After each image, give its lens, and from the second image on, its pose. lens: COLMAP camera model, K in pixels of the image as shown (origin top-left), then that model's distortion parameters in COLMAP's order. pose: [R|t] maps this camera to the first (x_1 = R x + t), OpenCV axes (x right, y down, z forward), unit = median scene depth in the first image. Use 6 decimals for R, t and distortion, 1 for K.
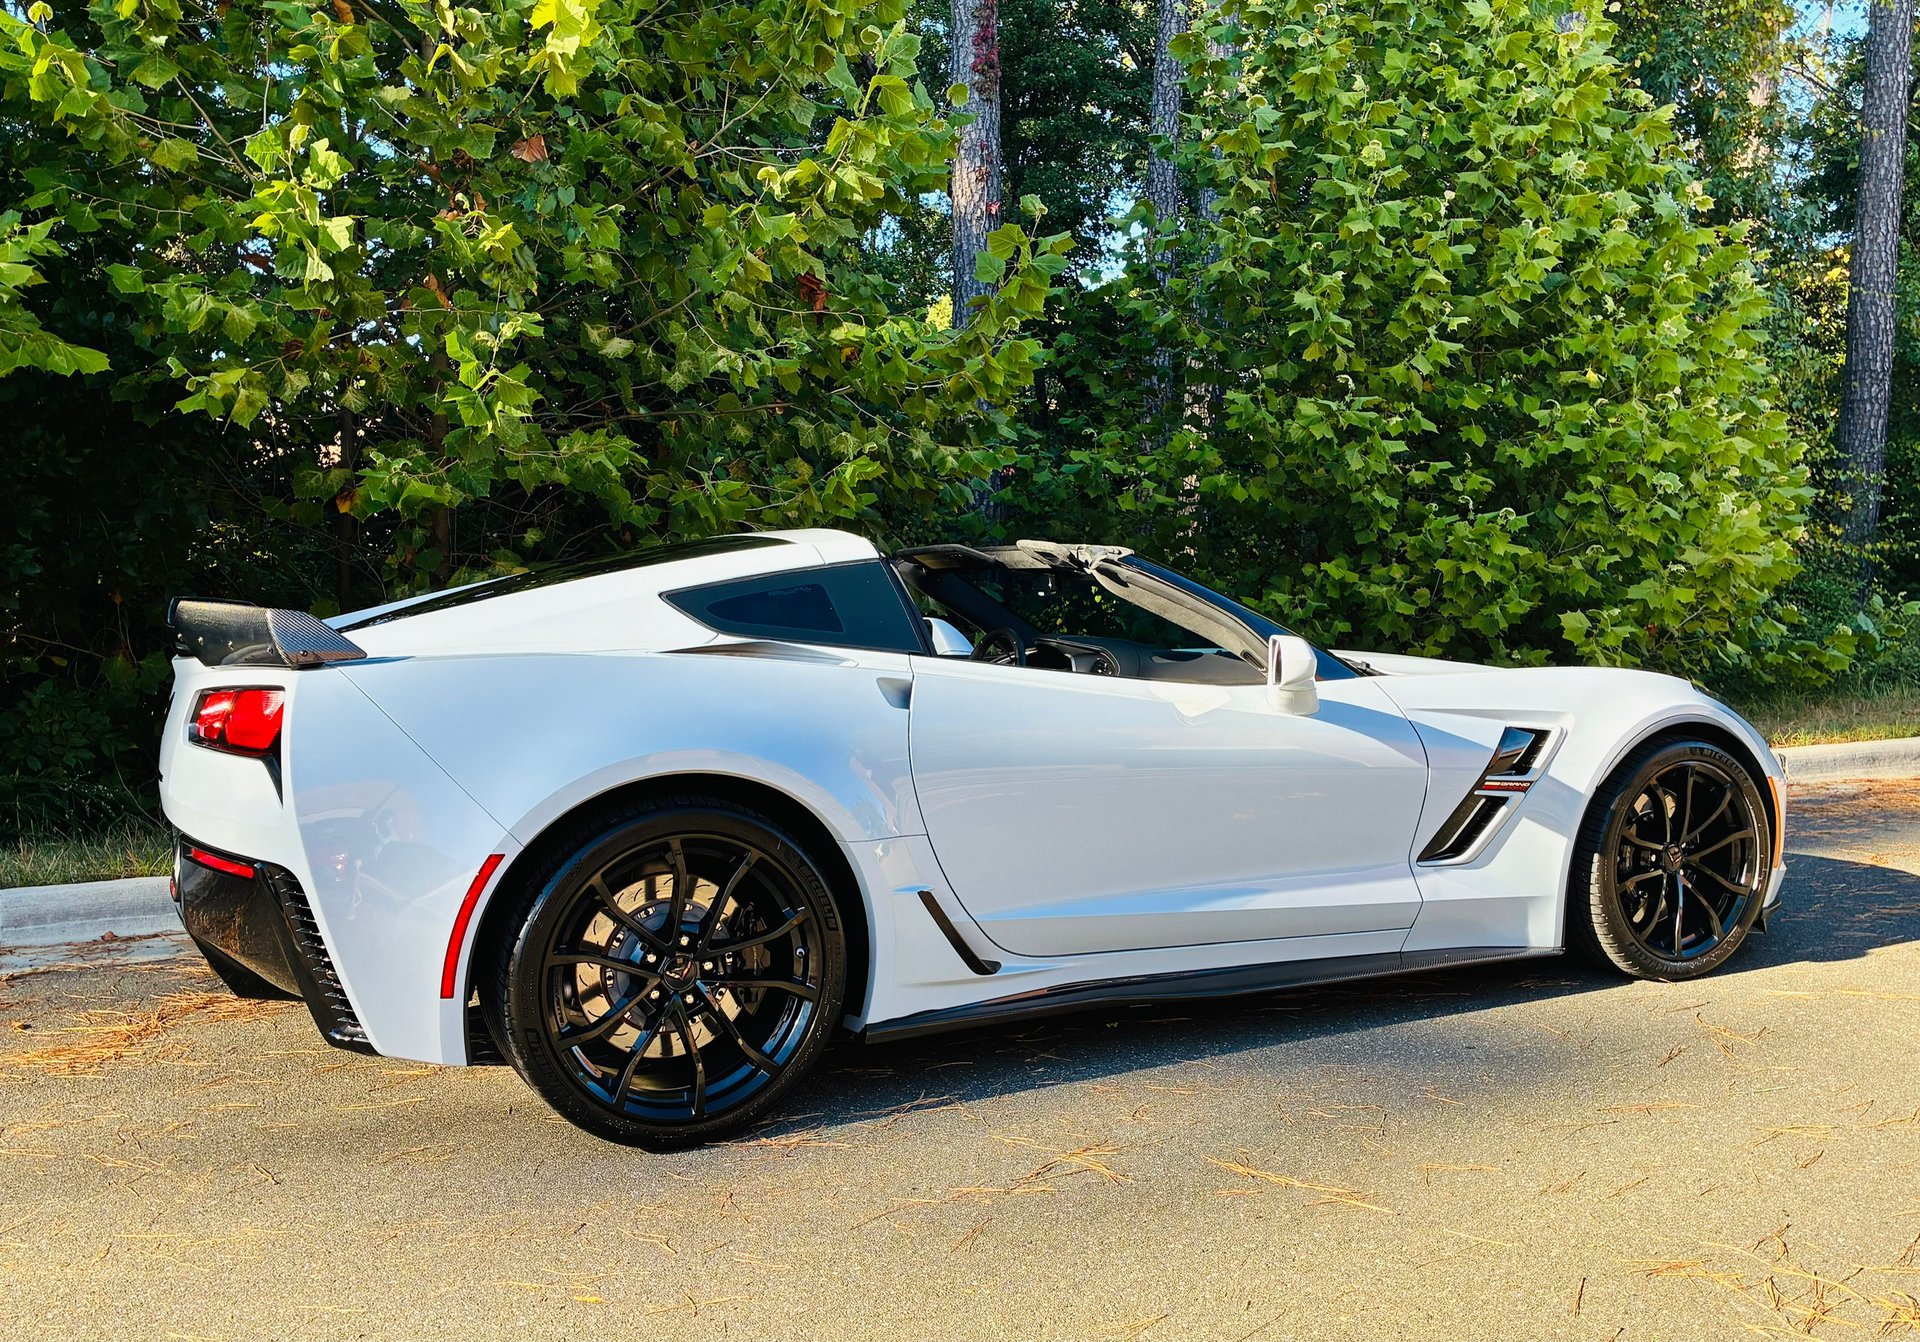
lens RADIAL K [[1710.4, 0, 974.6], [0, 1710.4, 675.2], [0, 0, 1]] dist [0.005411, 0.019733]
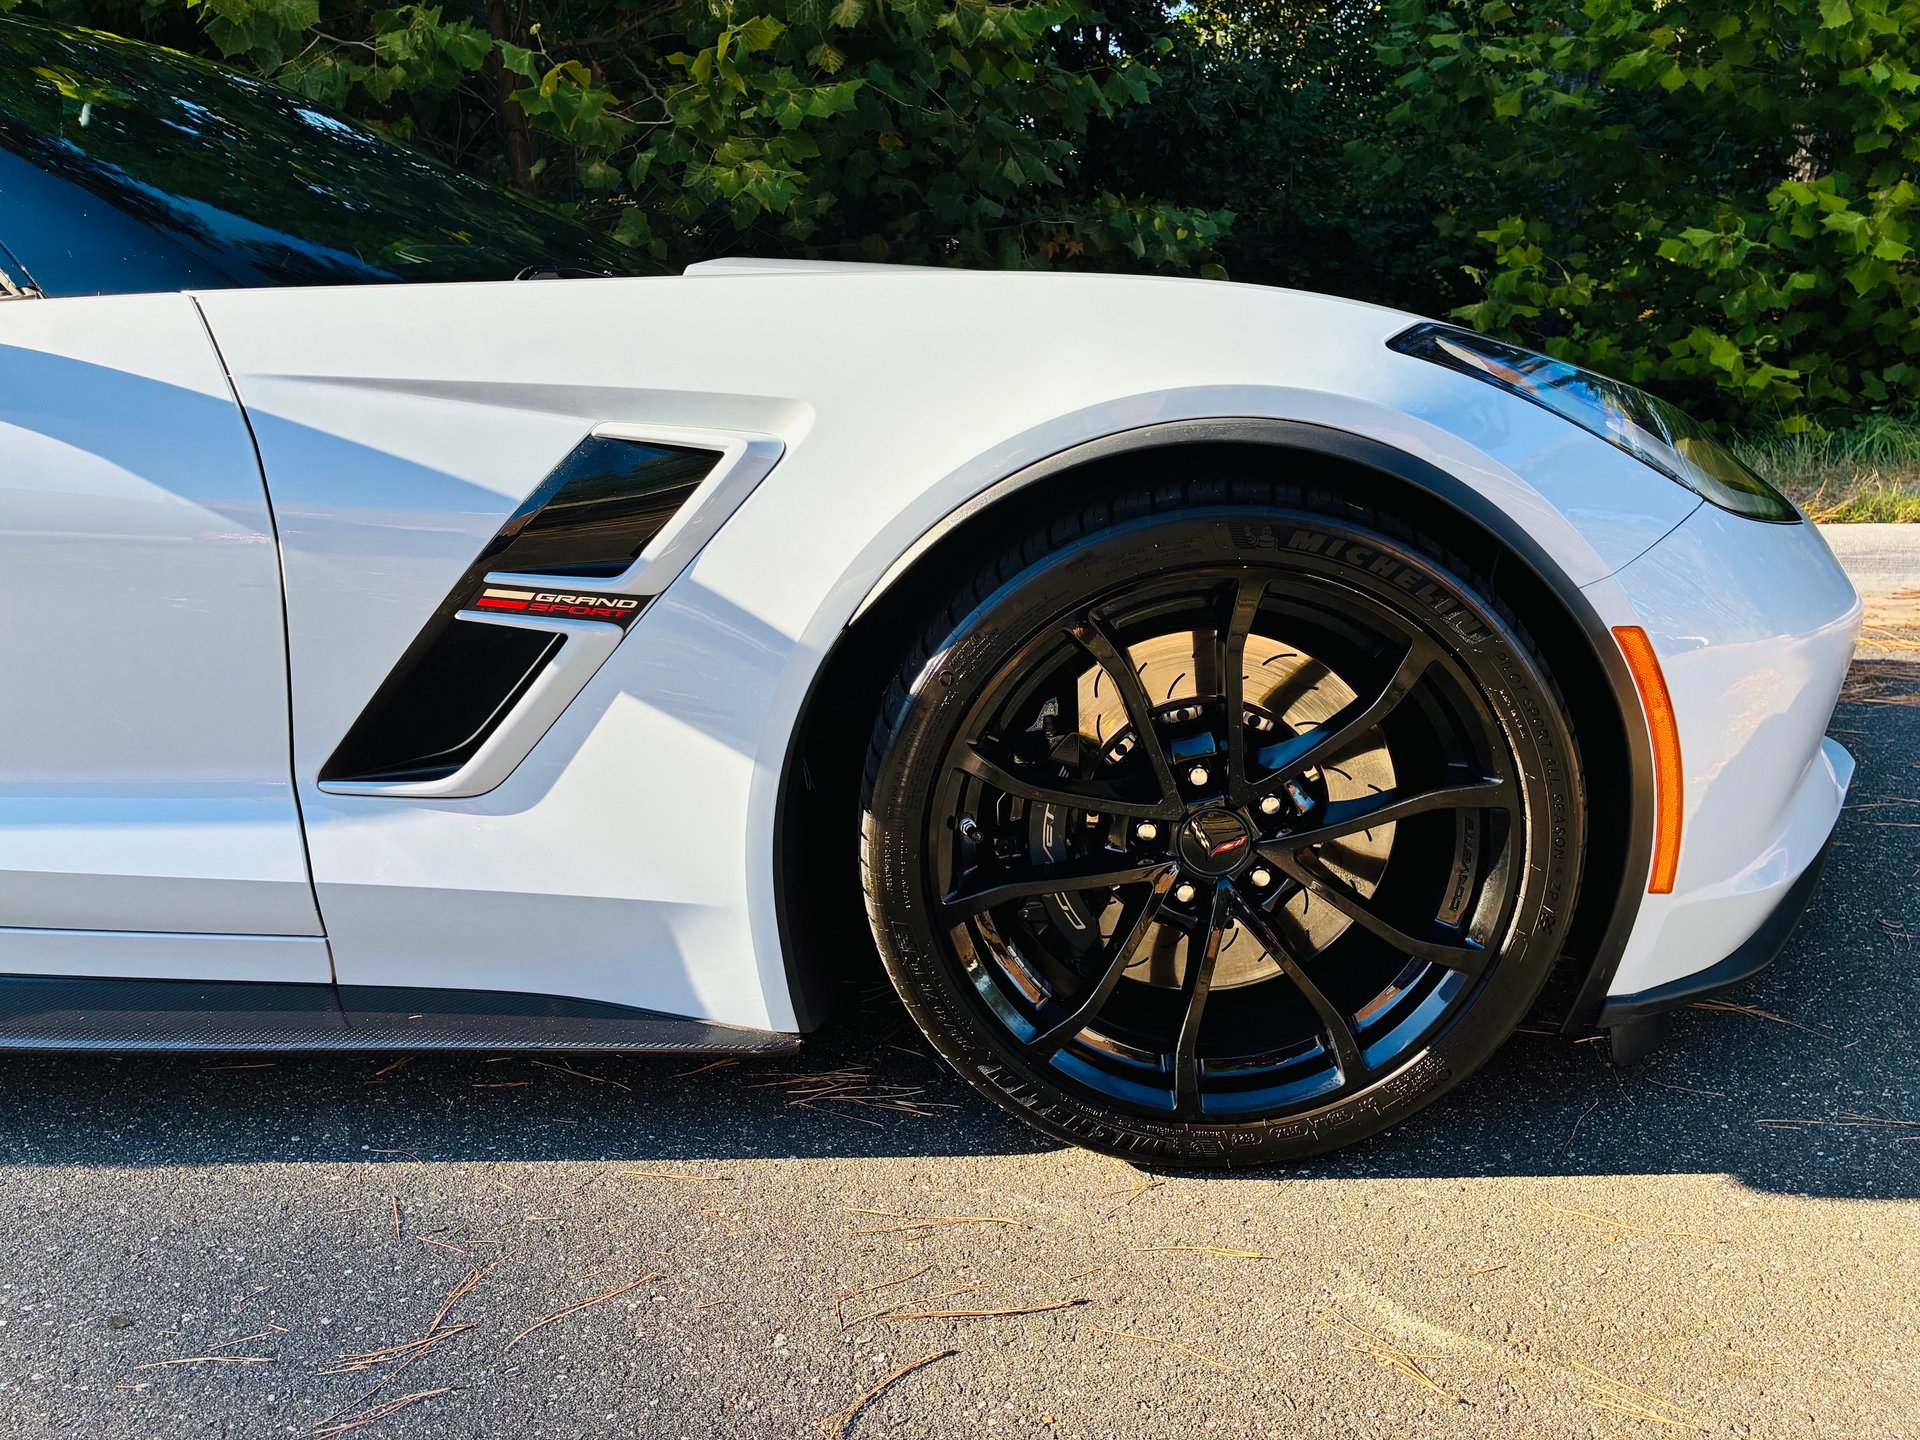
lens RADIAL K [[1484.9, 0, 974.6], [0, 1484.9, 689.8], [0, 0, 1]] dist [0.041442, -0.062716]
pose [[0.879631, 0.114908, -0.461569, 0.234717], [-0.014728, 0.976496, 0.215033, 0.006066], [0.475429, -0.182352, 0.860648, 0.338586]]
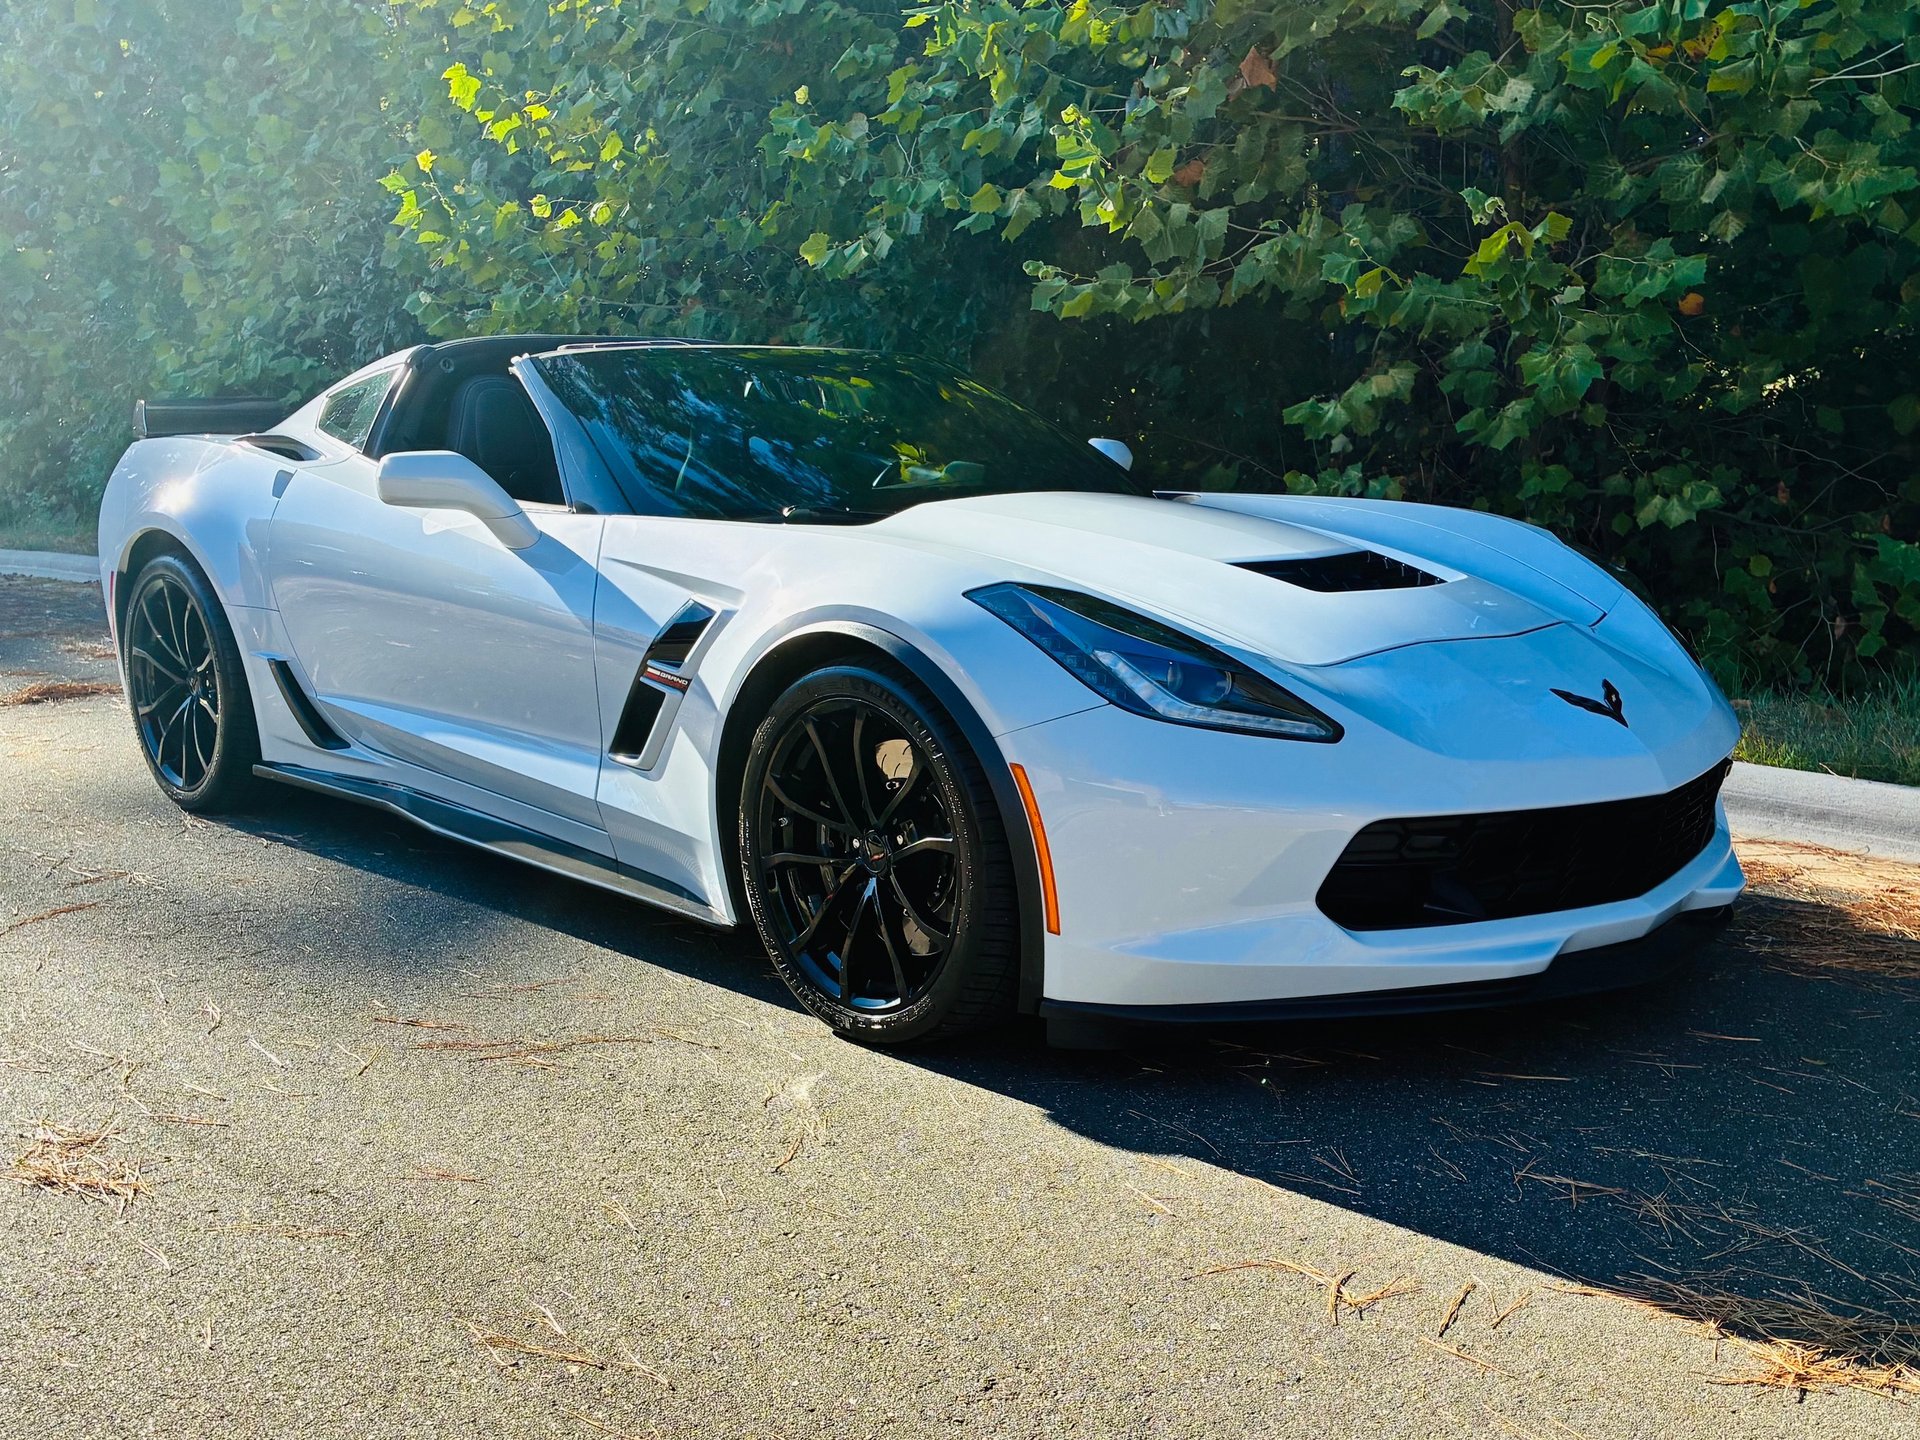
lens RADIAL K [[2009.3, 0, 1028.7], [0, 2009.3, 837.9], [0, 0, 1]] dist [0.004324, 0.024113]
pose [[0.284044, 0.214637, -0.934478, 0.518236], [-0.057704, 0.976682, 0.206791, -0.024717], [0.957073, -0.004814, 0.289806, 0.395071]]
